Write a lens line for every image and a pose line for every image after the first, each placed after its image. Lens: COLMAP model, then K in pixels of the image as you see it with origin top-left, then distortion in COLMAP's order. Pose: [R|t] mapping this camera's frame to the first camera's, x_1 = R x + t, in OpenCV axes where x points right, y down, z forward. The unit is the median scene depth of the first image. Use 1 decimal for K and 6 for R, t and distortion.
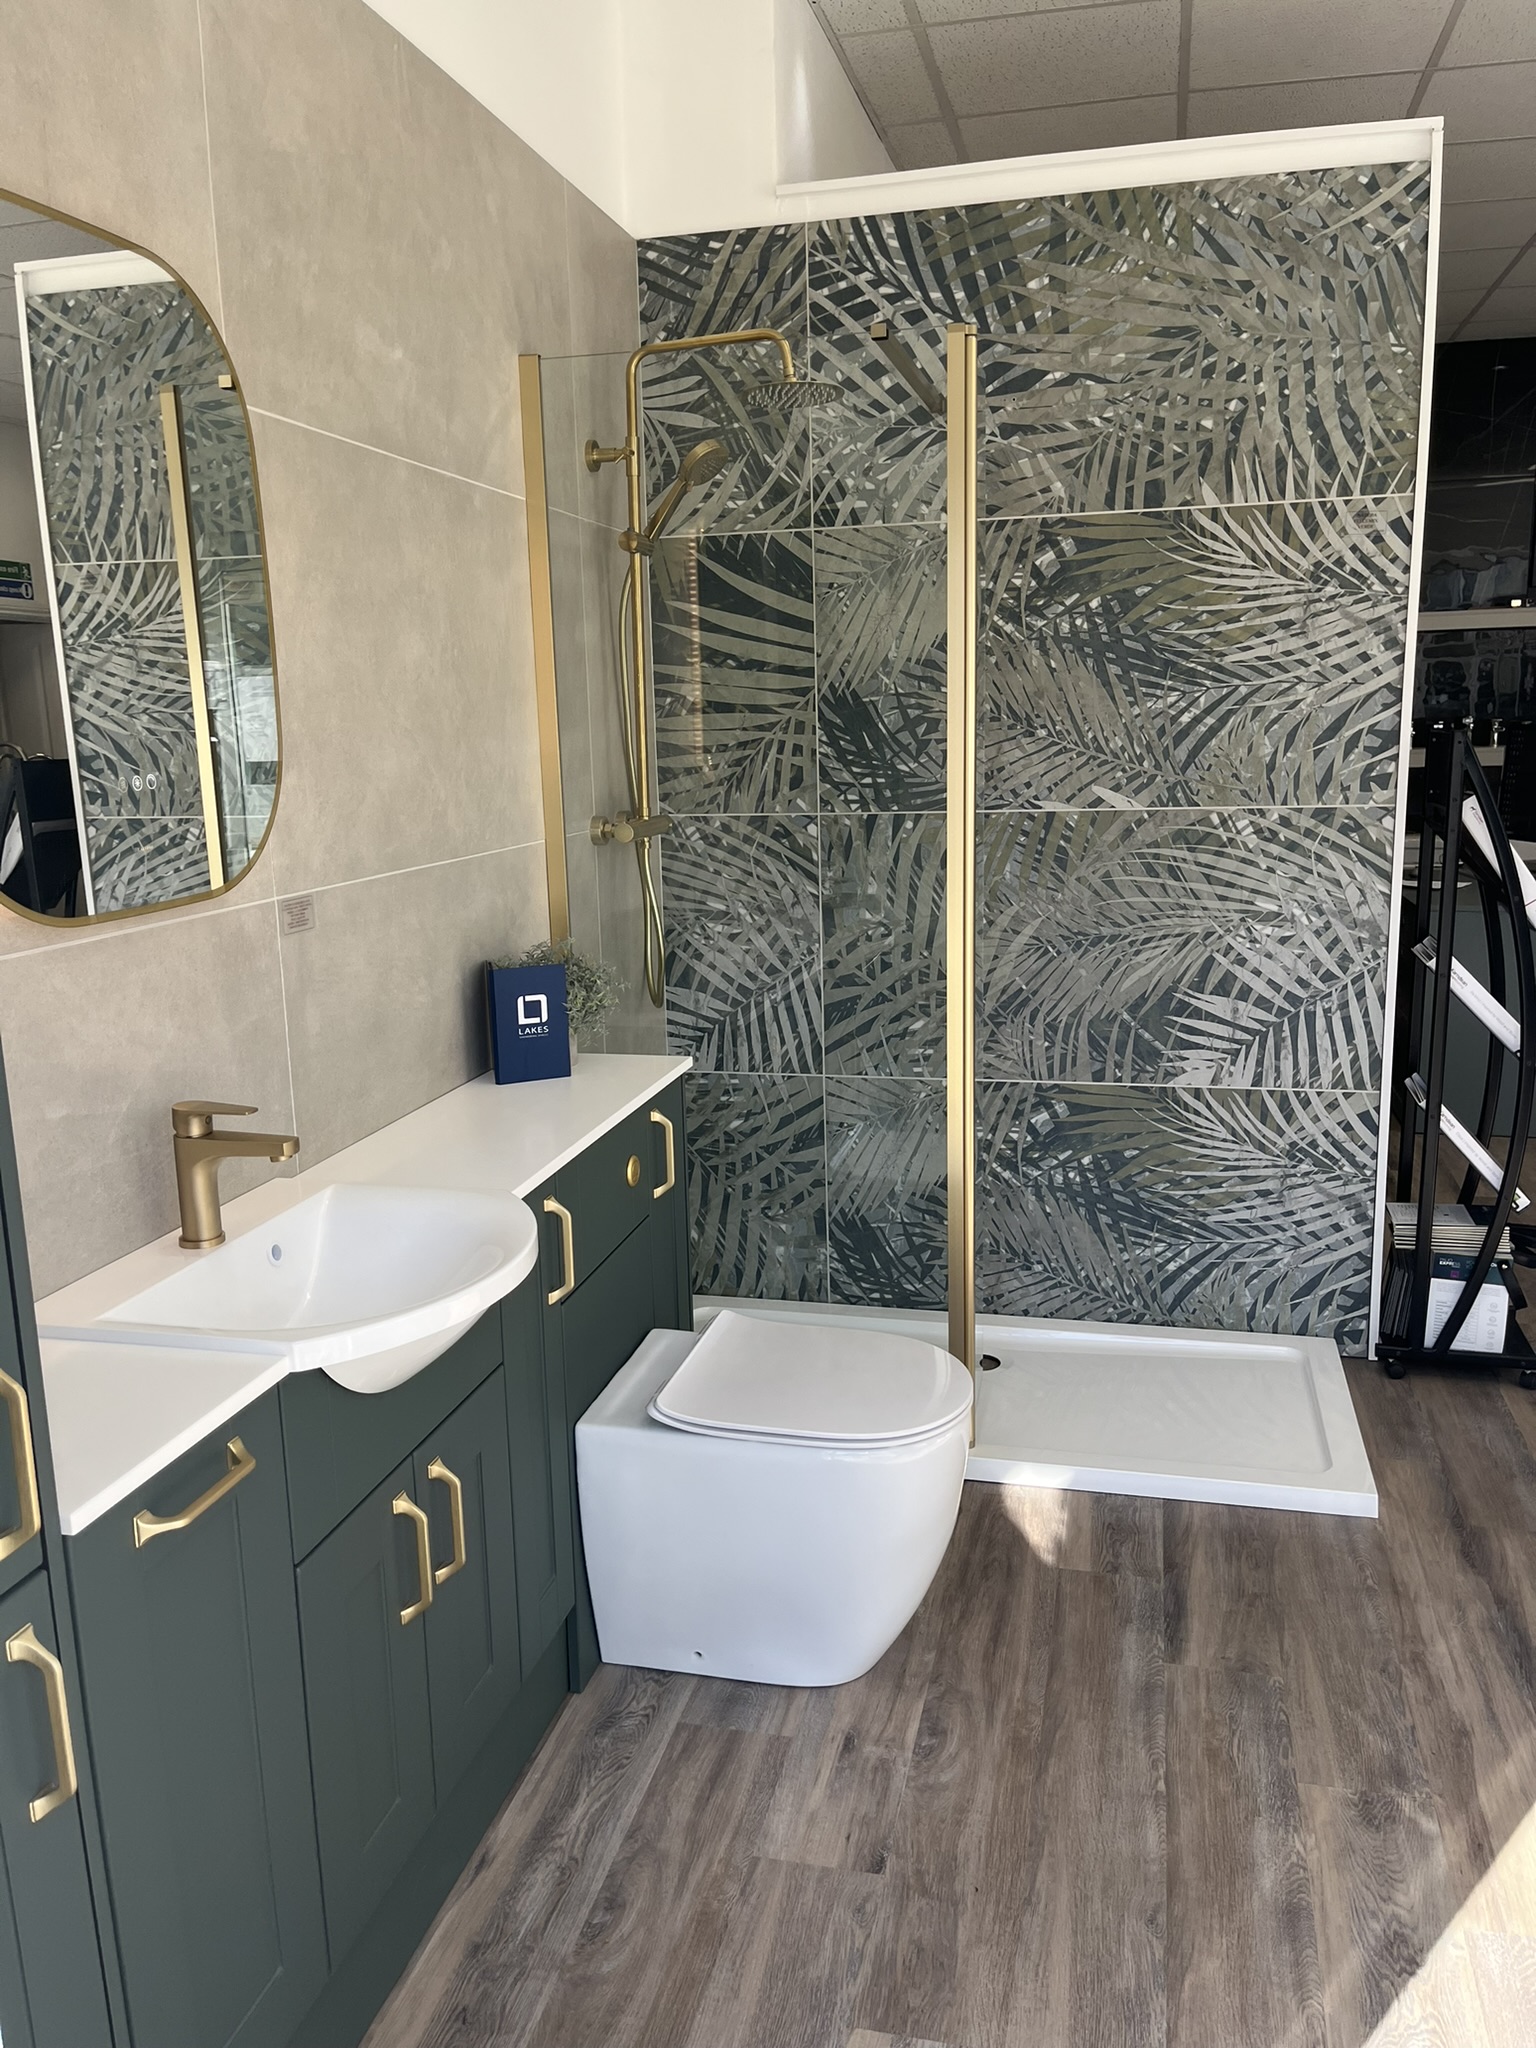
lens RADIAL K [[1560.3, 0, 769.7], [0, 1560.3, 1020.7], [0, 0, 1]] dist [0.043125, -0.023876]
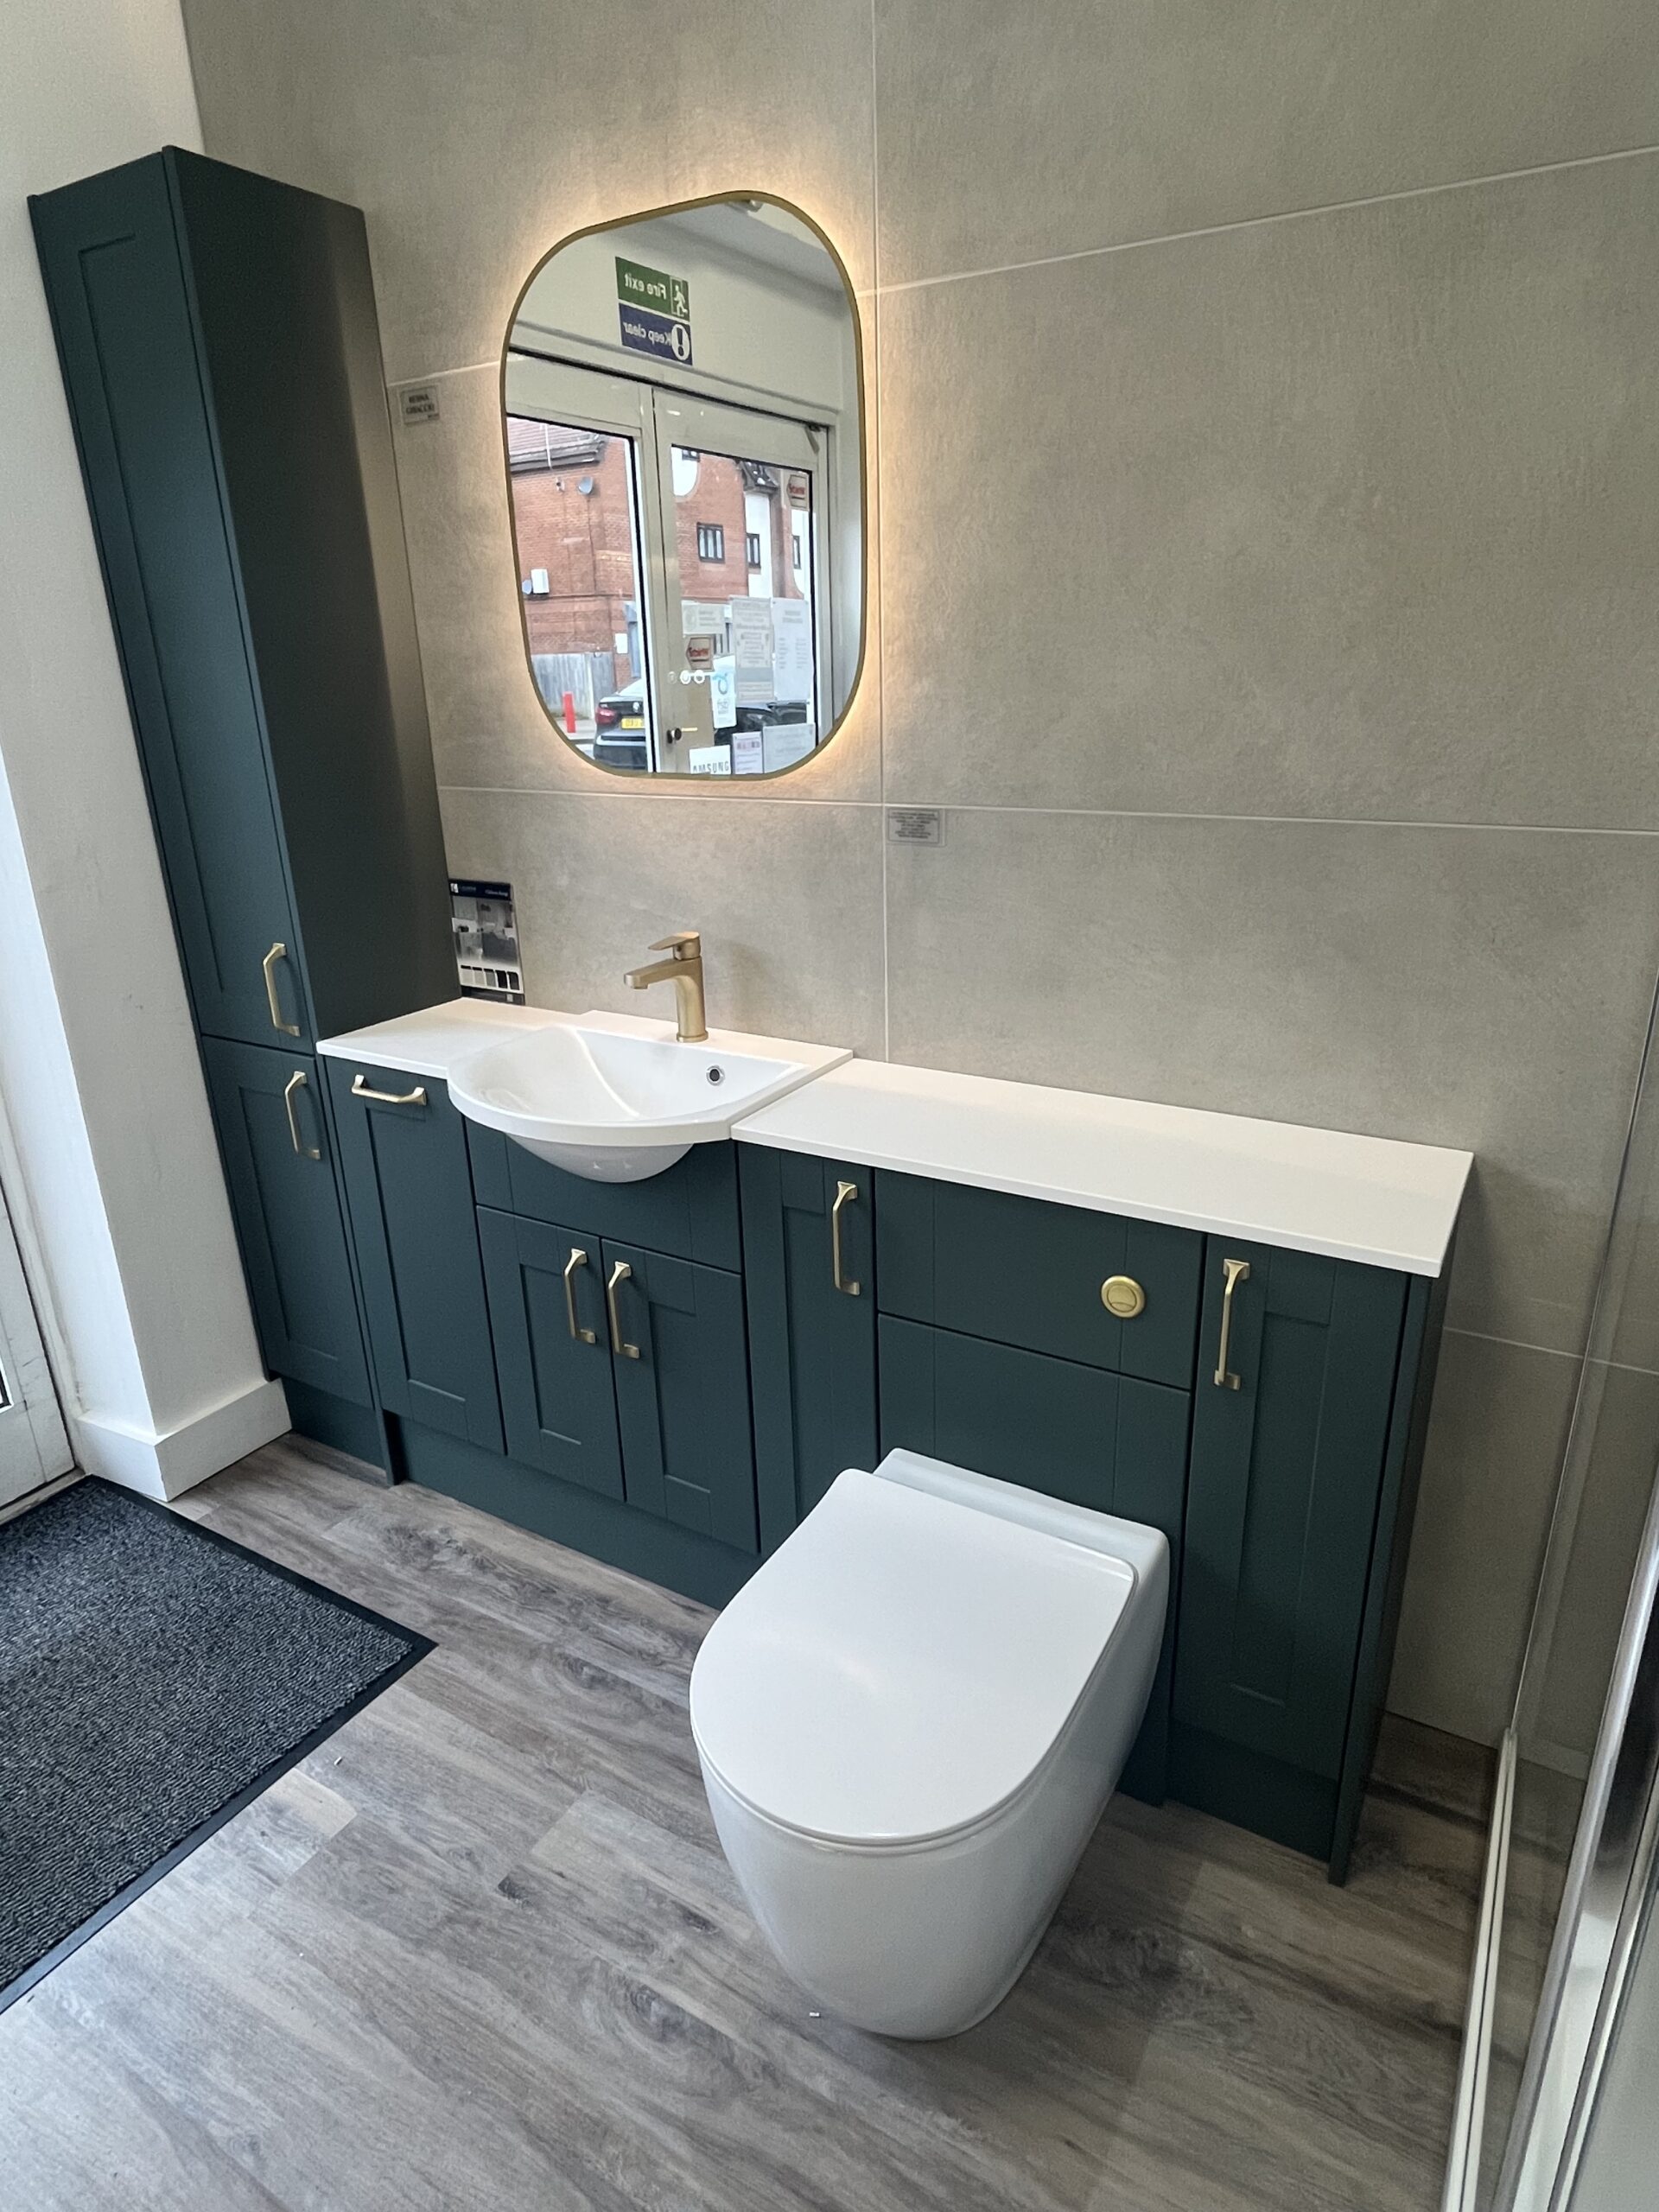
lens RADIAL K [[1255.0, 0, 832.3], [0, 1255.0, 1106.4], [0, 0, 1]] dist [0.003263, 0.000748]
pose [[-0.280360, 0.354579, -0.892005, 0.542682], [-0.172954, 0.895404, 0.410290, -0.246534], [0.944185, 0.269305, -0.189710, 1.237260]]
